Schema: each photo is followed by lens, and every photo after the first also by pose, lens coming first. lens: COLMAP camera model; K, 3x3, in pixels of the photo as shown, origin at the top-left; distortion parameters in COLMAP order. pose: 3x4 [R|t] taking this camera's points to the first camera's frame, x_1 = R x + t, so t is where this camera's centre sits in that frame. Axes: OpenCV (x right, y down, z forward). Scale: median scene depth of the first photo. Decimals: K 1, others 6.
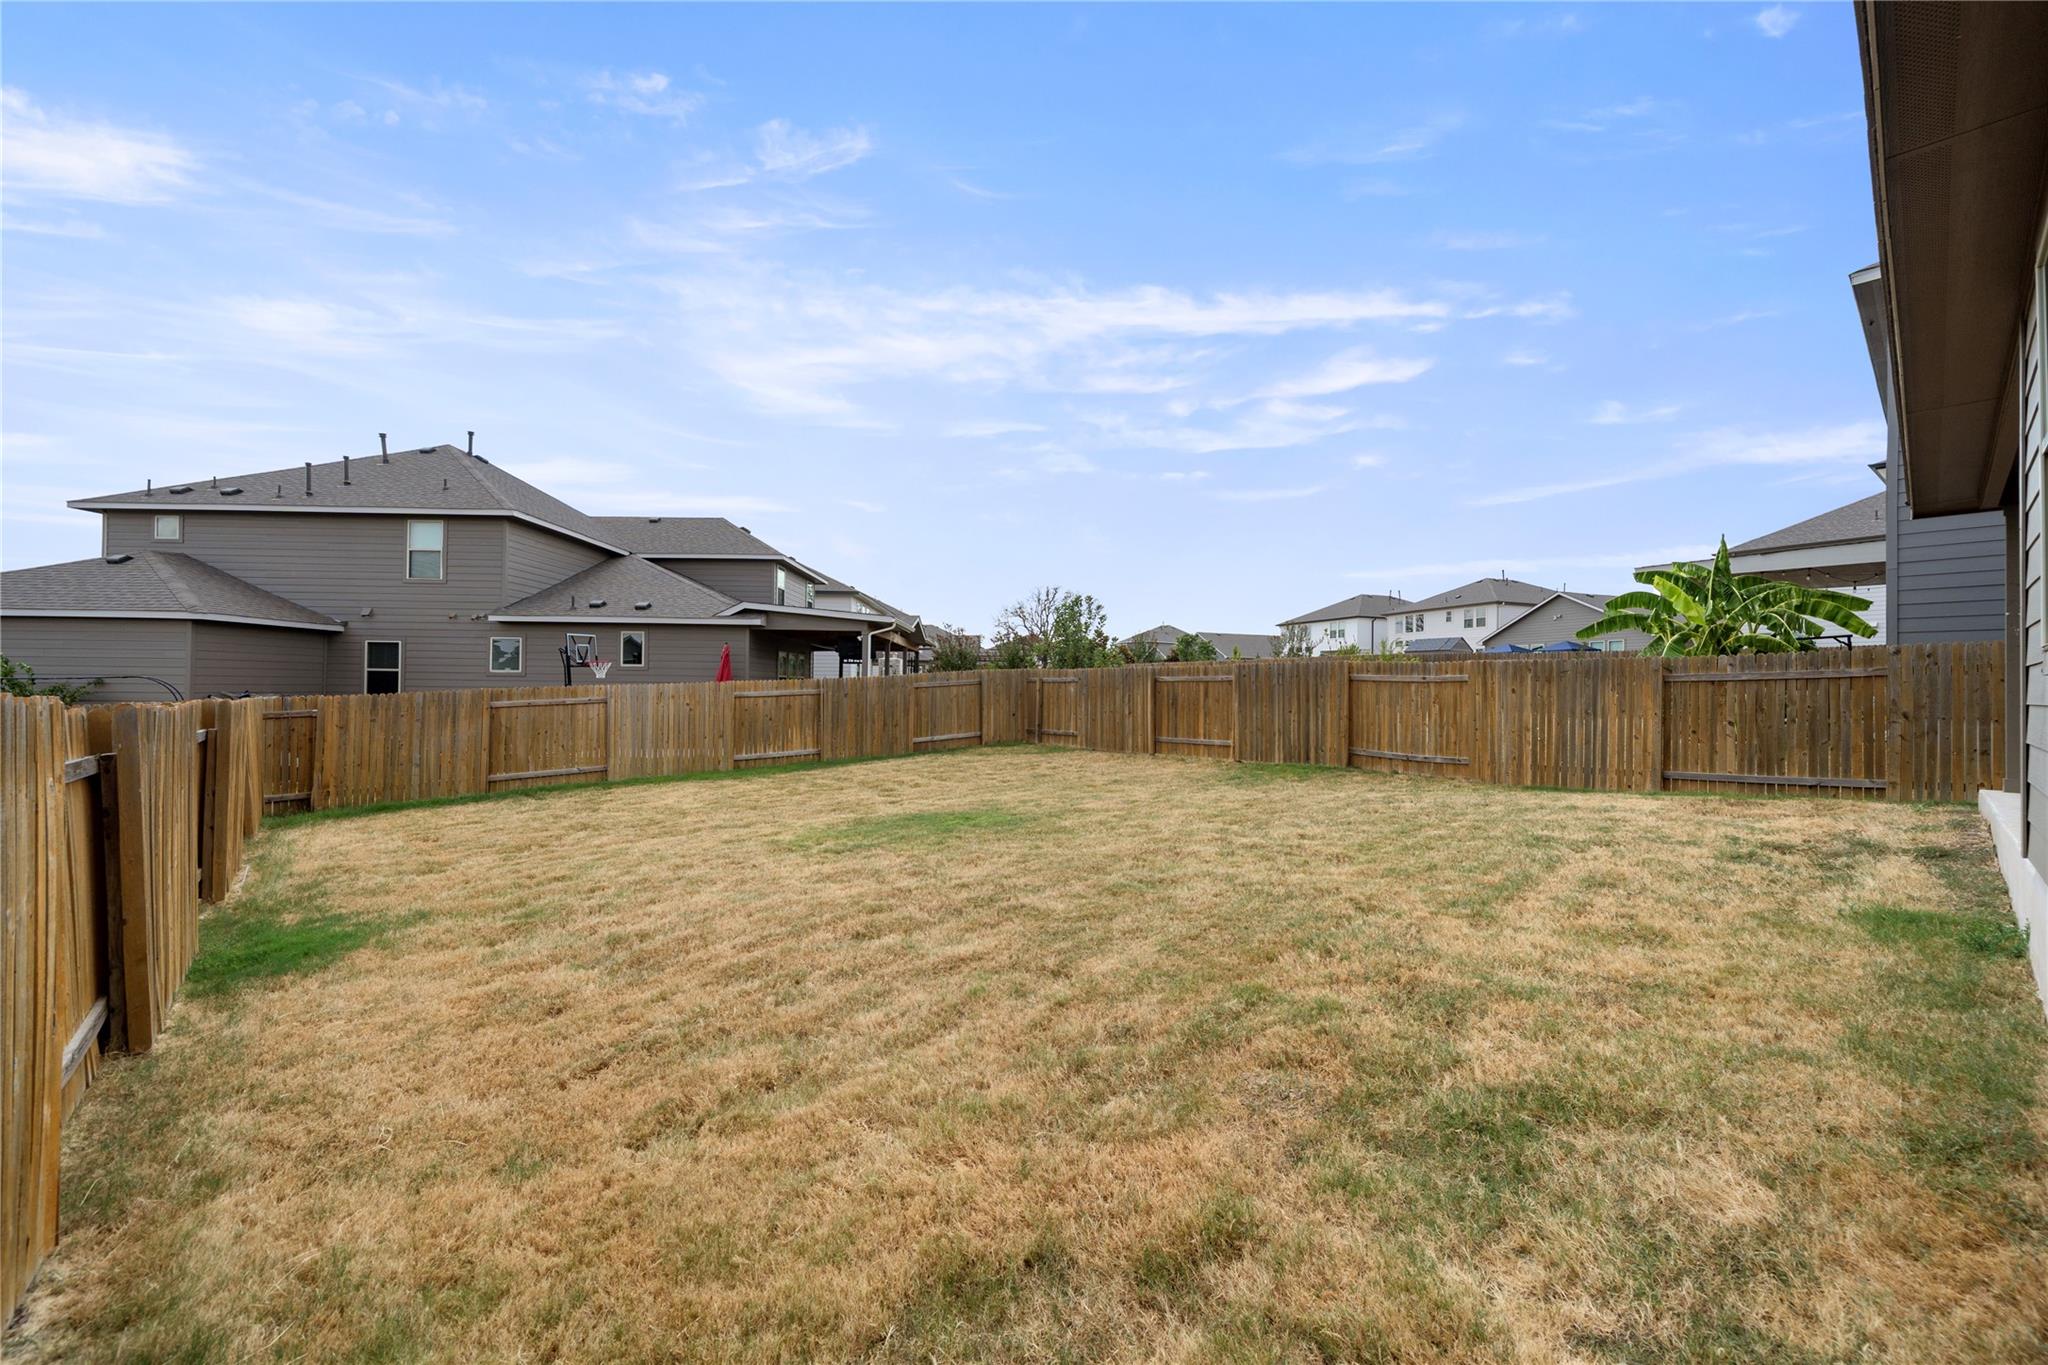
lens RADIAL K [[802.9, 0, 1025.8], [0, 802.9, 681.0], [0, 0, 1]] dist [-0.000032, 0.000012]
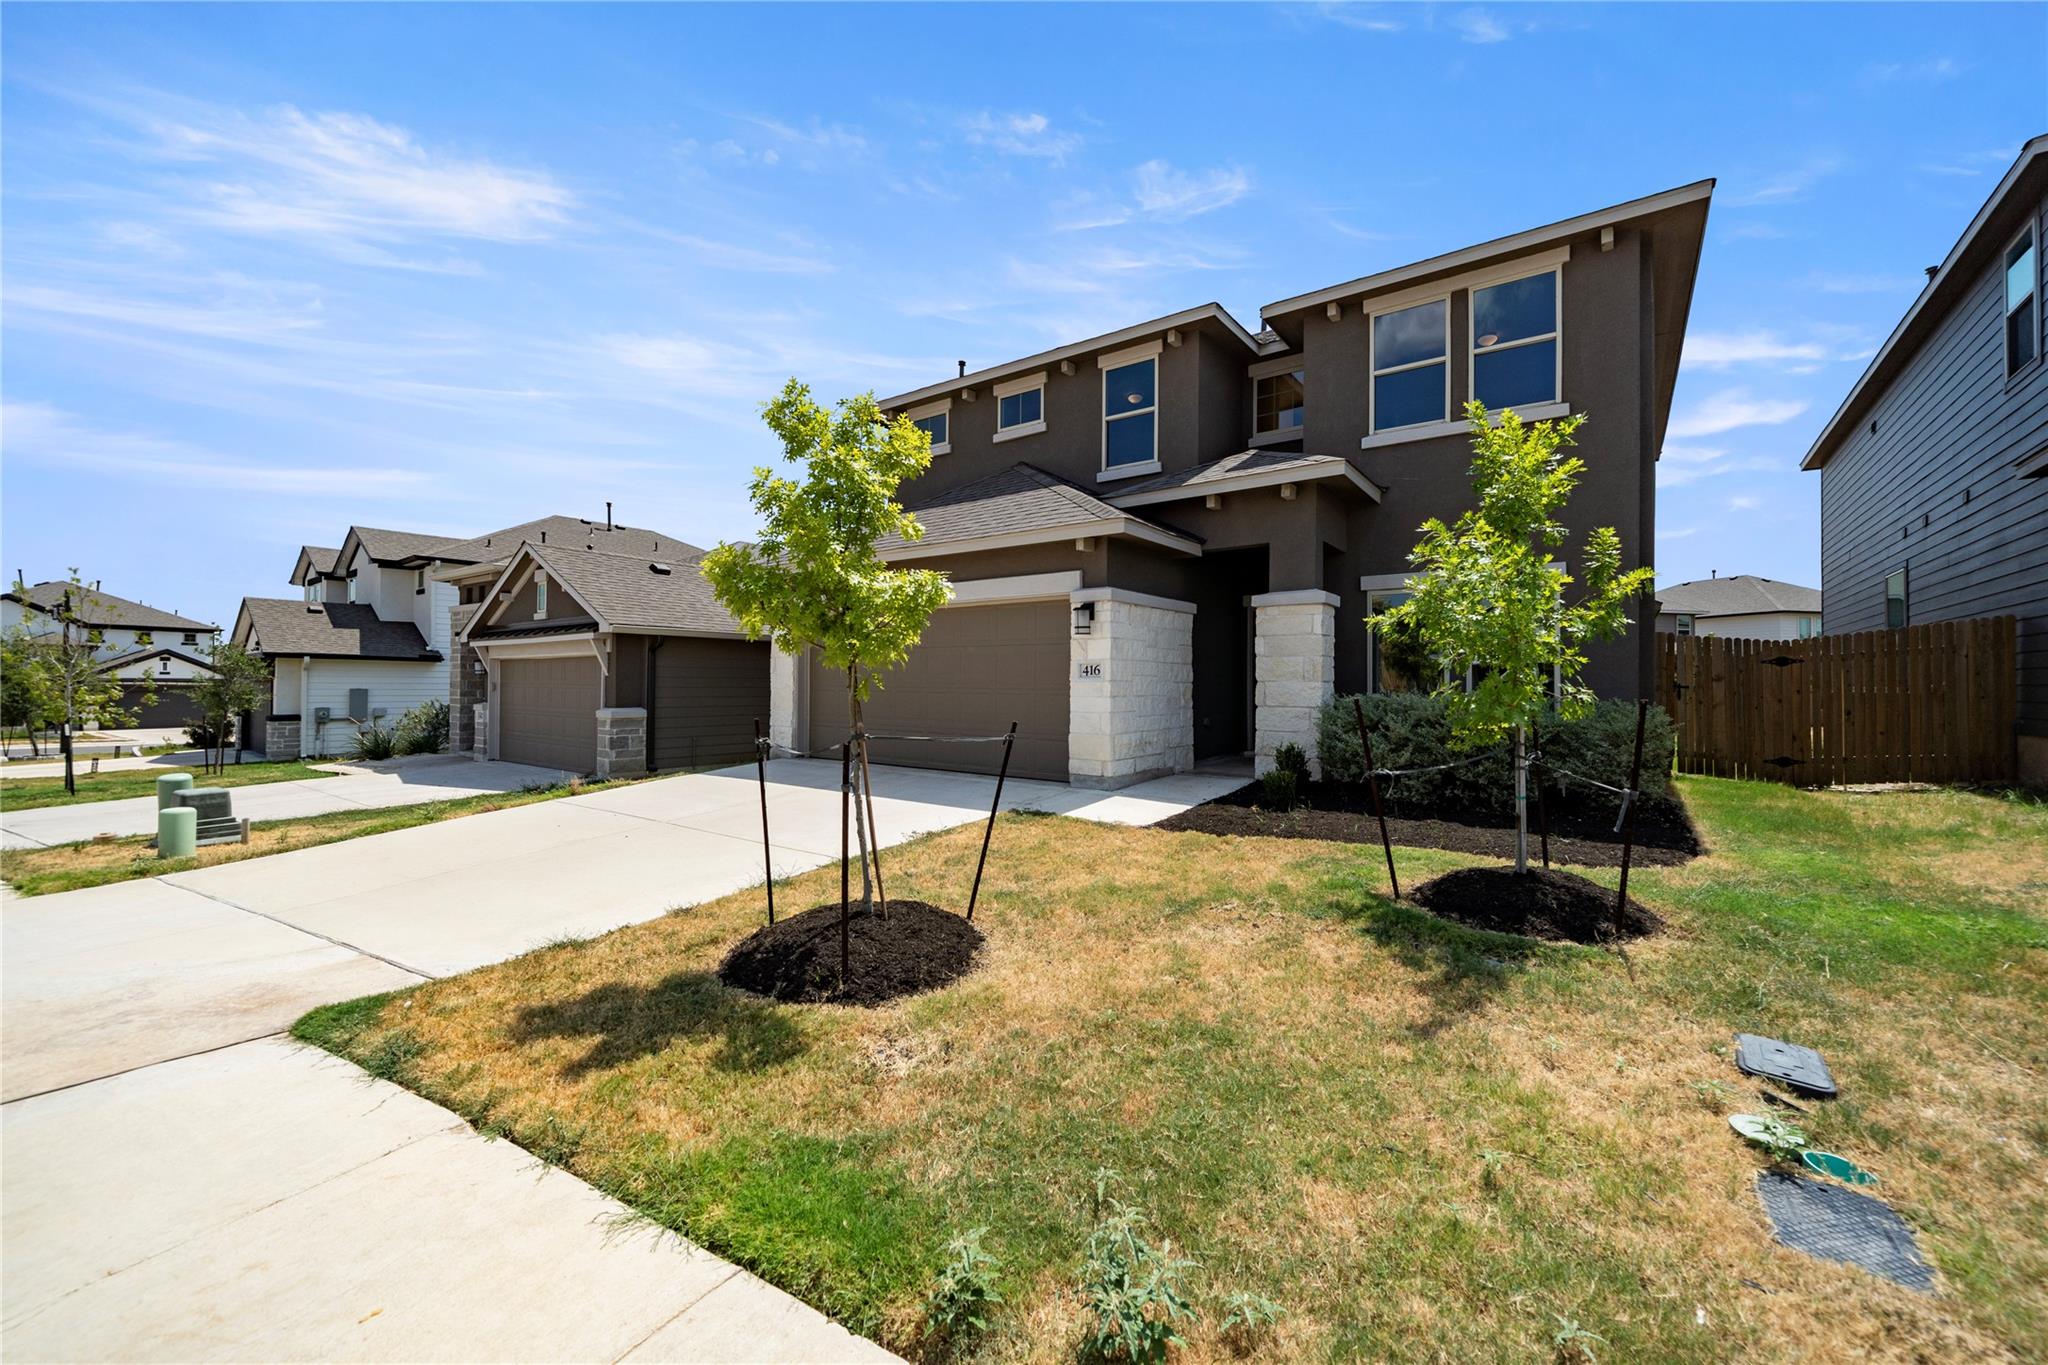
lens RADIAL K [[801.9, 0, 1001.0], [0, 801.9, 711.4], [0, 0, 1]] dist [0.000009, -0.000032]
pose [[0.999994, 0.003595, 0.000199, -0.500101], [-0.003593, 0.999978, -0.005629, -0.004892], [-0.000219, 0.005628, 0.999984, 0.002096]]
